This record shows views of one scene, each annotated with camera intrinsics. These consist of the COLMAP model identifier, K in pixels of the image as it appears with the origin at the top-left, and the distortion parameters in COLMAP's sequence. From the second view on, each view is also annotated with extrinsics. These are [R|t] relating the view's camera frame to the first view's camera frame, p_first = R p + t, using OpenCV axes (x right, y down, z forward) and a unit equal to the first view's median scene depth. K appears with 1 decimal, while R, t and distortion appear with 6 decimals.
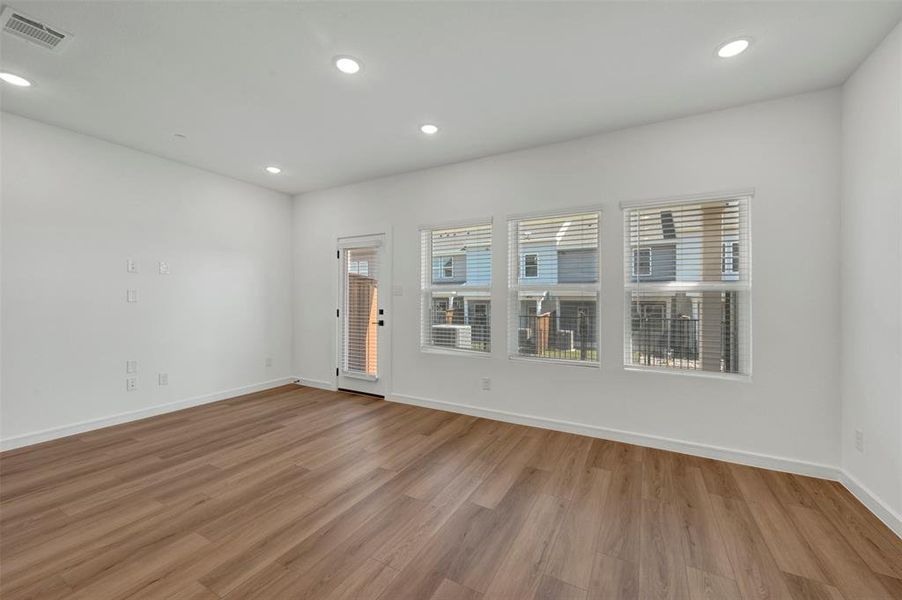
lens RADIAL K [[357.6, 0, 452.1], [0, 357.6, 299.6], [0, 0, 1]] dist [0.001704, -0.000030]
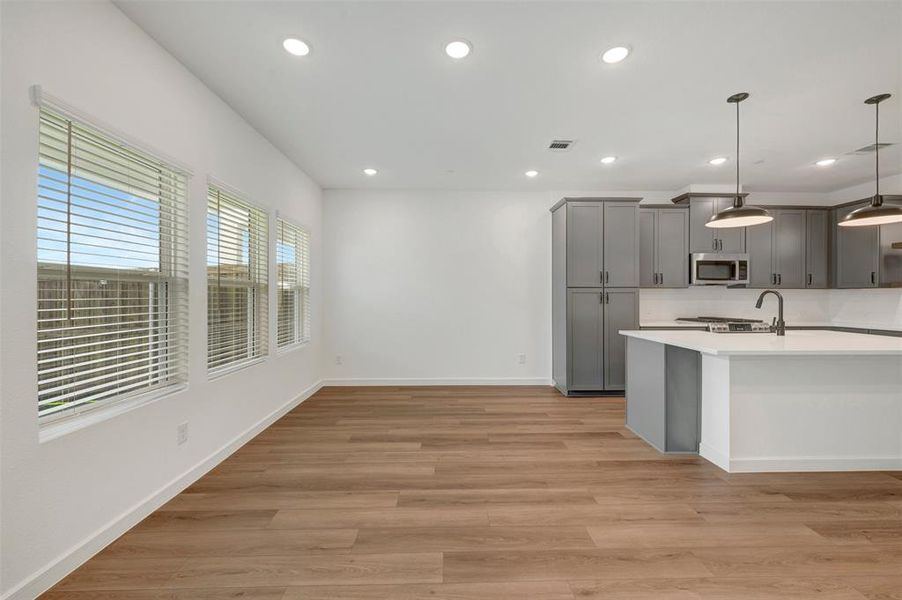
lens RADIAL K [[357.6, 0, 456.9], [0, 357.6, 296.7], [0, 0, 1]] dist [0.001704, -0.000030]
pose [[-0.504772, -0.009324, 0.863202, -0.763848], [-0.004331, 0.999956, 0.008269, -0.009082], [-0.863242, 0.000436, -0.504790, 1.022149]]
